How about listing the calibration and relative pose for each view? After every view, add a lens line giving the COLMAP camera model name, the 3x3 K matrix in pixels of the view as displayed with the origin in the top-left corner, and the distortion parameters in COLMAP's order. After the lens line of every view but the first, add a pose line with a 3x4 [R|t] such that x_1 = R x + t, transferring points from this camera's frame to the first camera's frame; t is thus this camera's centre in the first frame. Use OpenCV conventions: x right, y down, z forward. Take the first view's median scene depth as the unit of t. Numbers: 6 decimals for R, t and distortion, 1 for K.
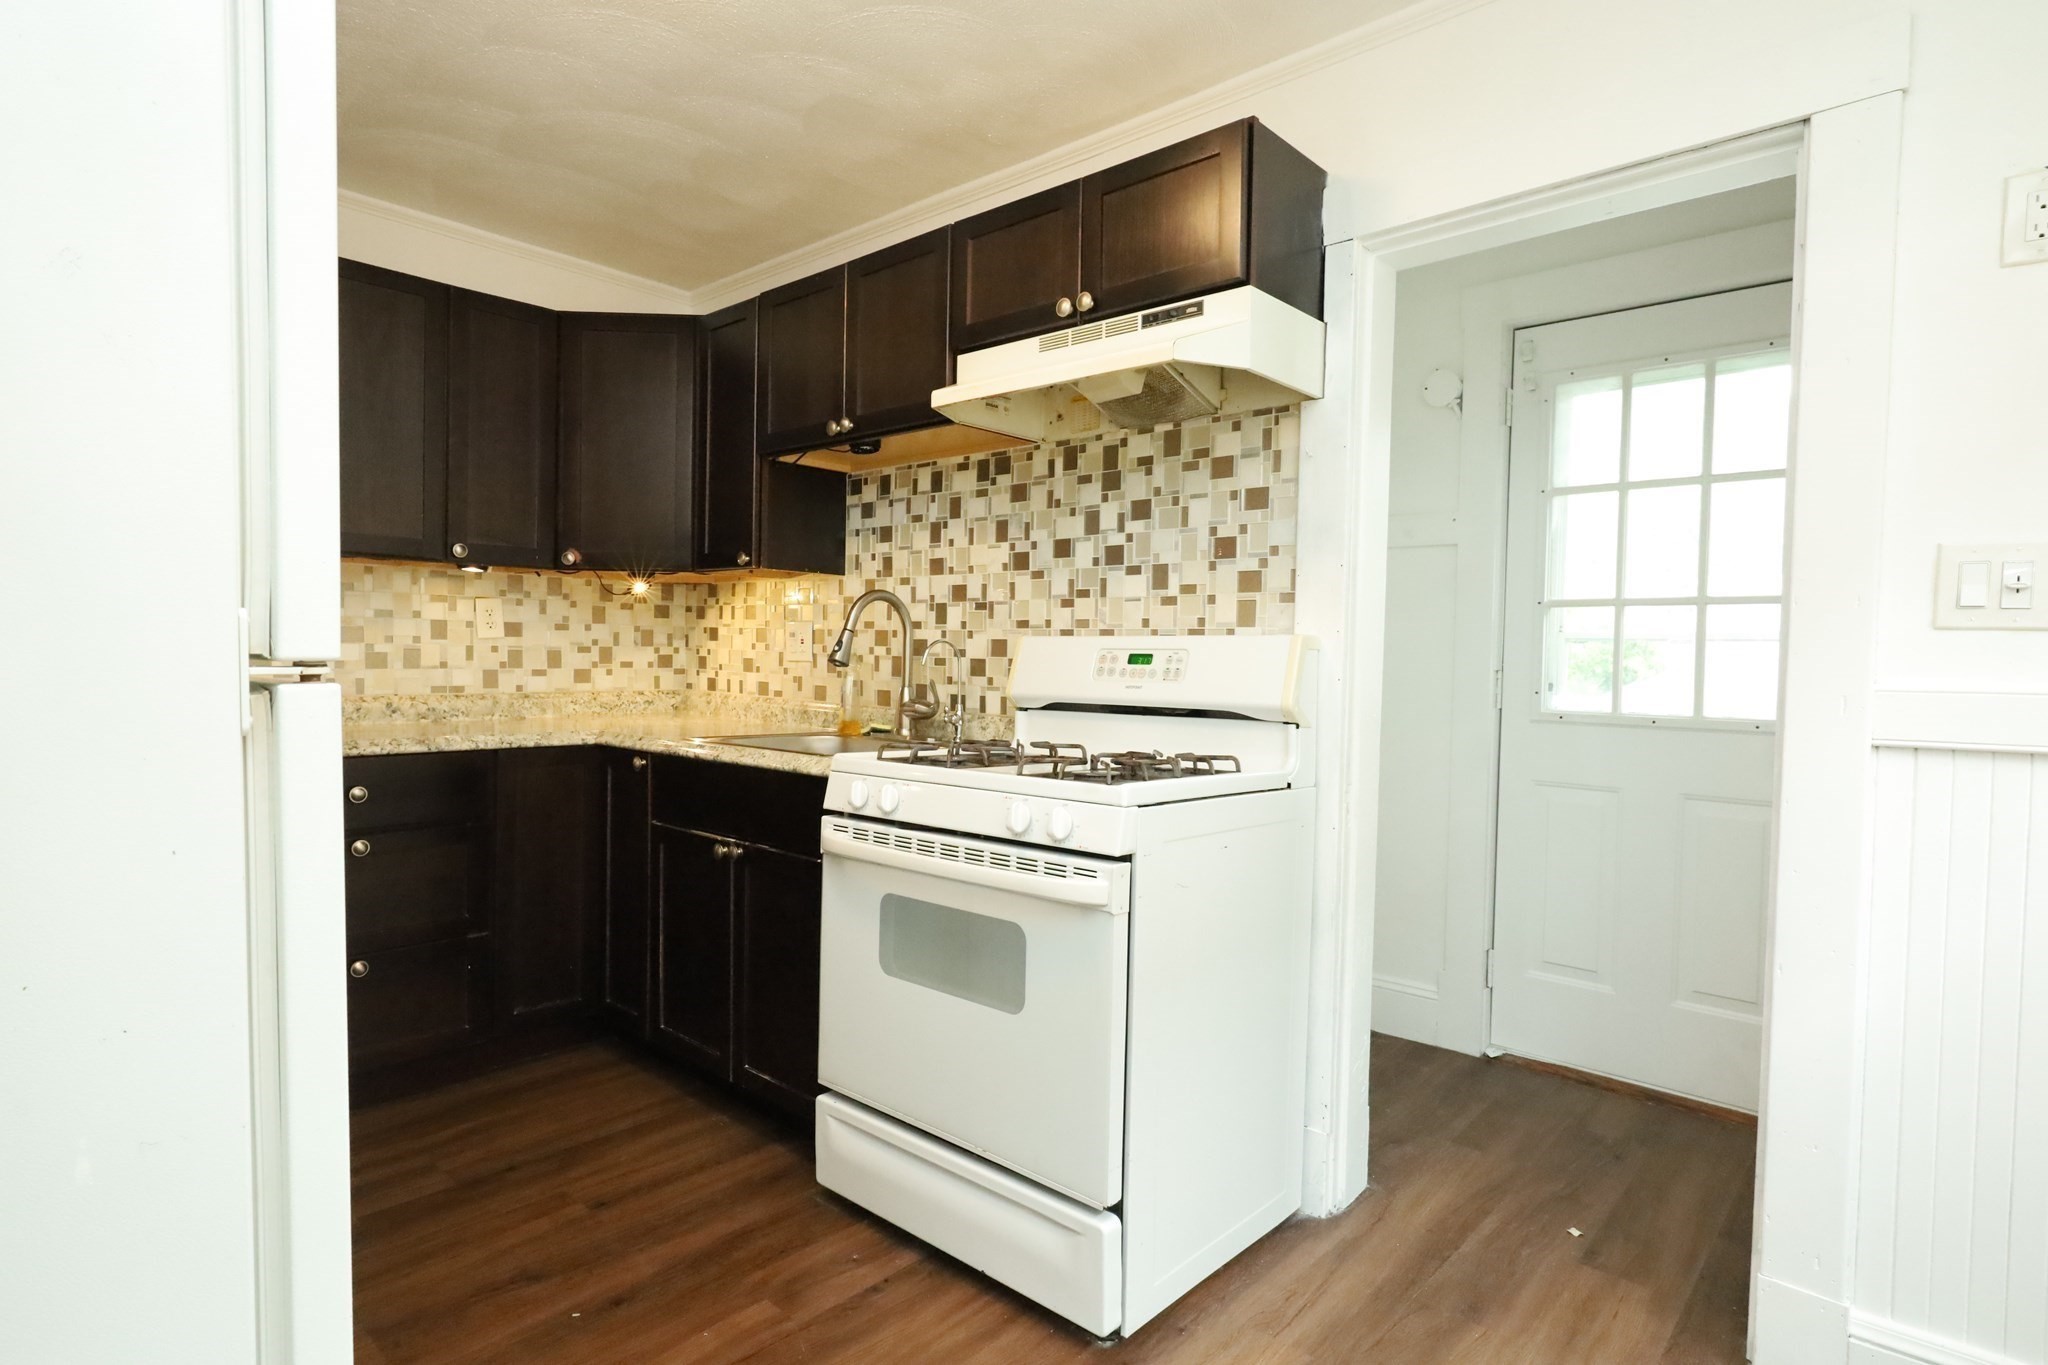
lens RADIAL K [[1061.8, 0, 1027.1], [0, 1061.8, 682.2], [0, 0, 1]] dist [-0.005343, -0.000587]
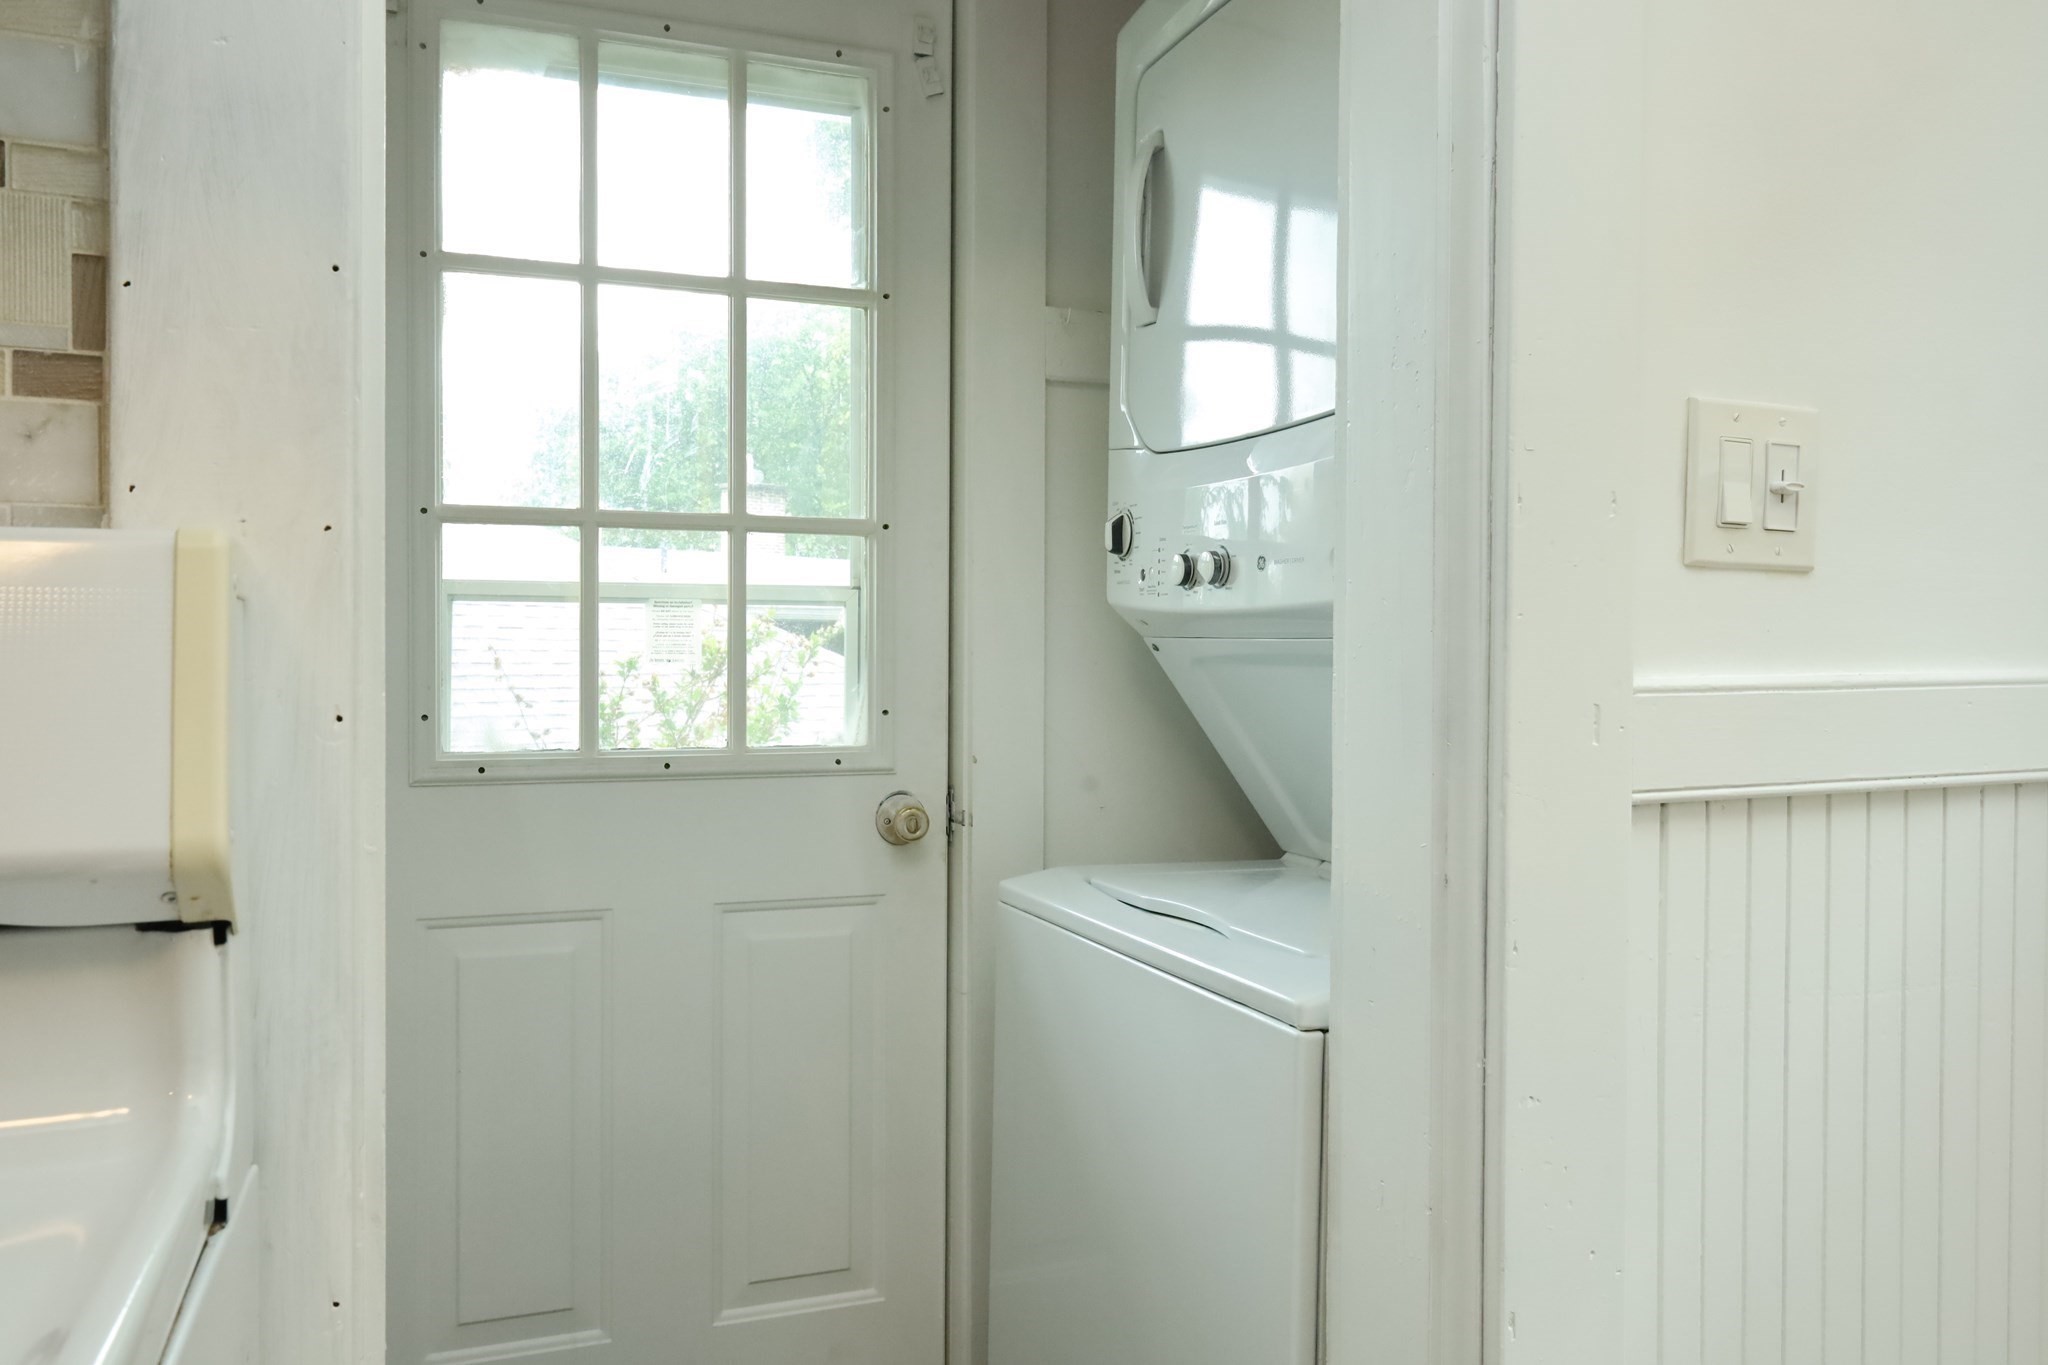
lens RADIAL K [[1545.6, 0, 1026.9], [0, 1545.6, 685.0], [0, 0, 1]] dist [0.015156, -0.006127]
pose [[0.457589, -0.032118, 0.888584, 0.032968], [0.029103, 0.999353, 0.021134, -0.011223], [-0.888688, 0.016190, 0.458227, 0.568122]]
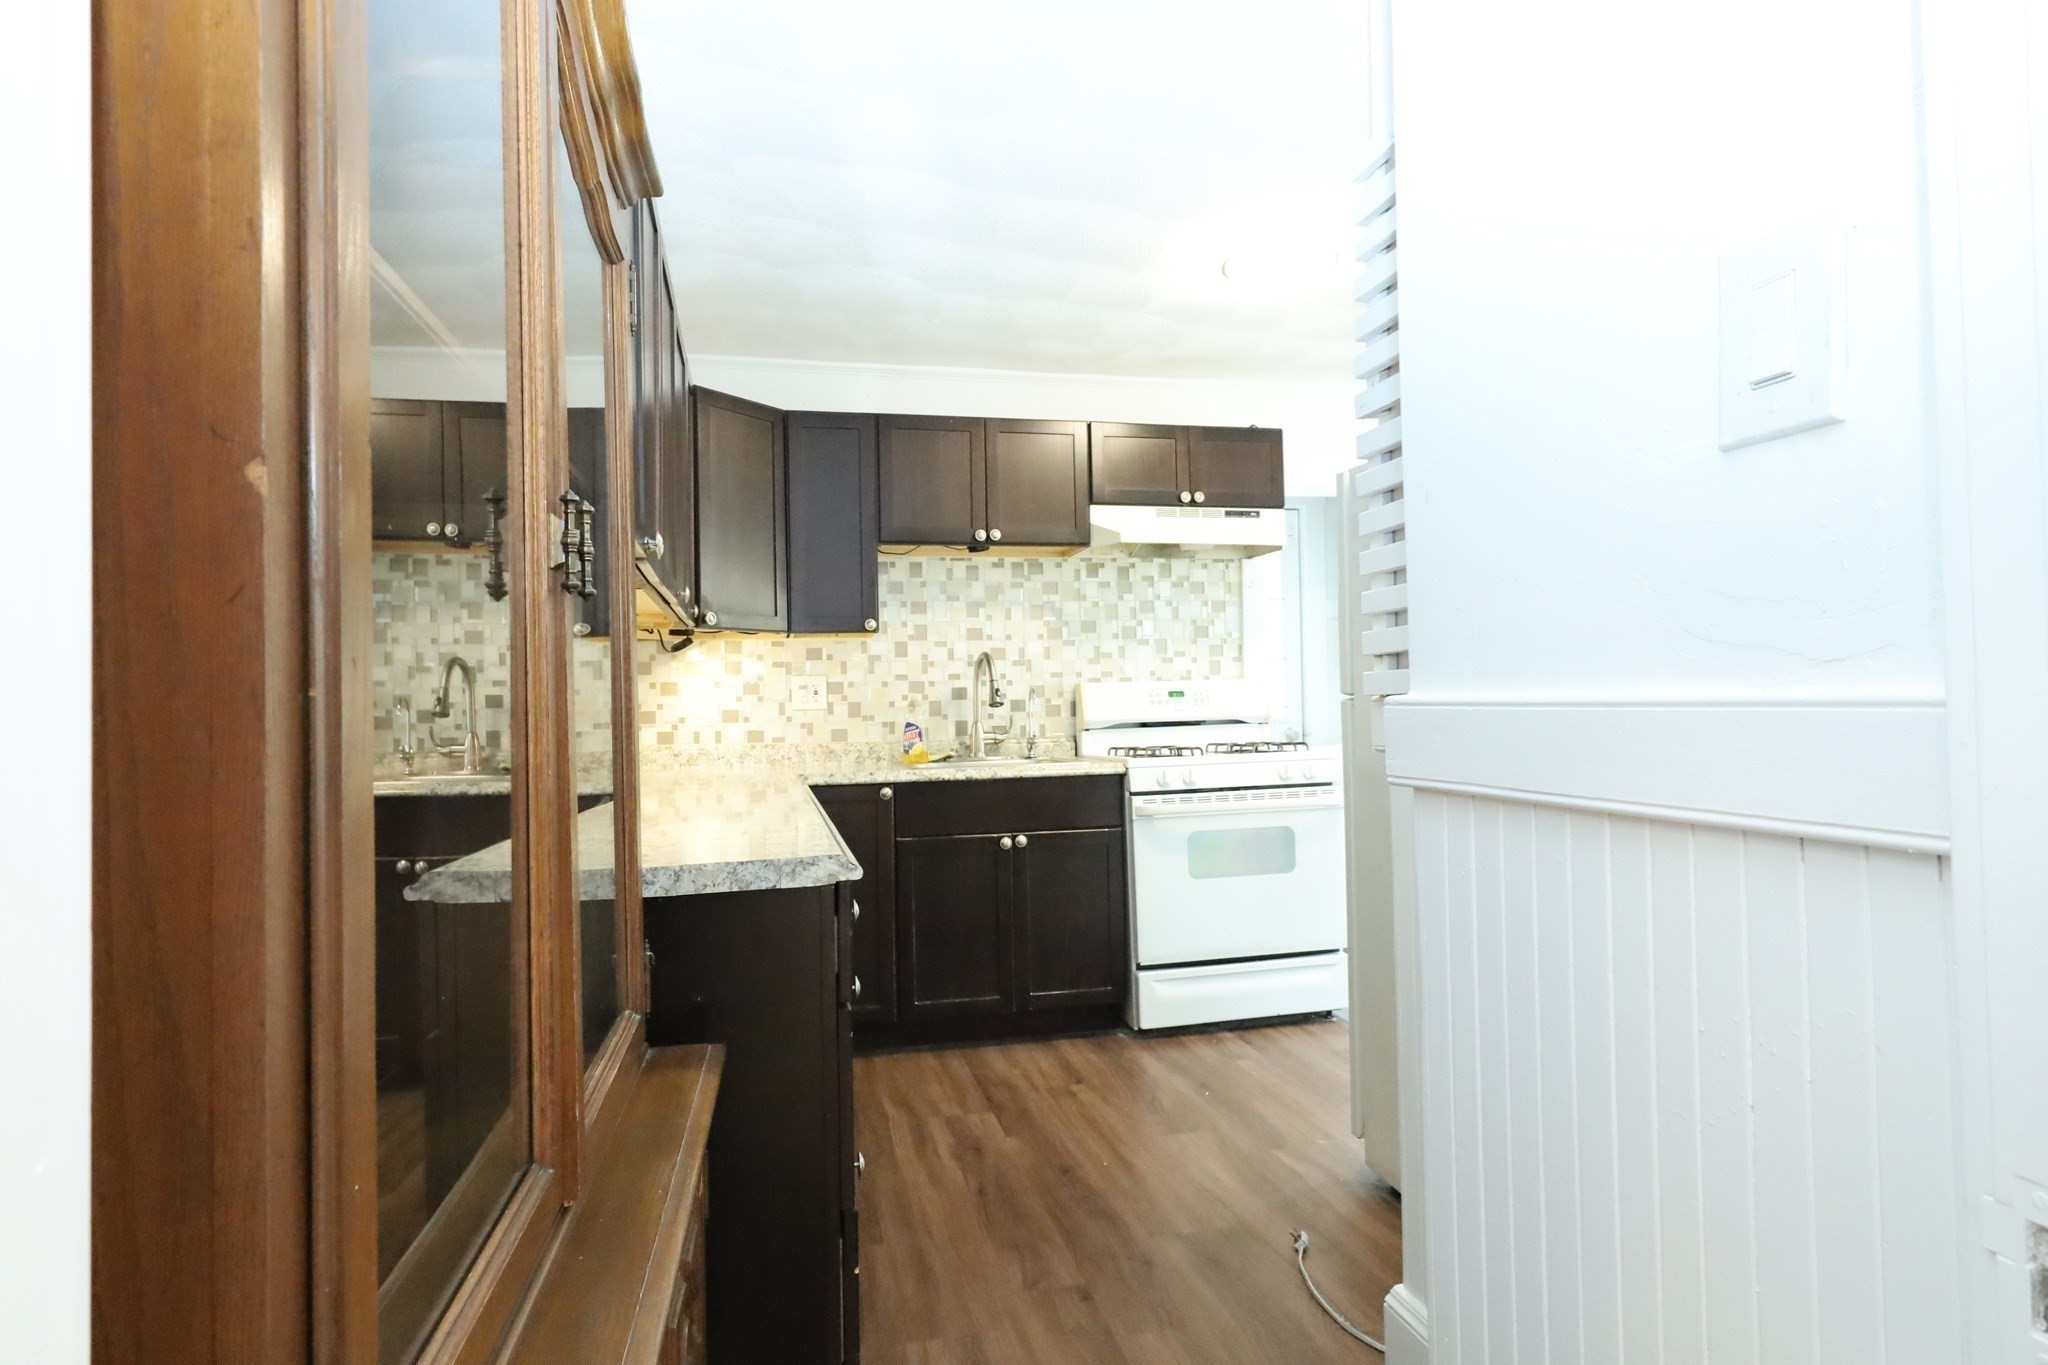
lens RADIAL K [[1136.0, 0, 1010.9], [0, 1136.0, 683.9], [0, 0, 1]] dist [0.005312, 0.001837]
pose [[0.580179, -0.021207, 0.814213, -1.427935], [0.052830, 0.998536, -0.011636, -0.028395], [-0.812774, 0.049766, 0.580450, 0.125183]]
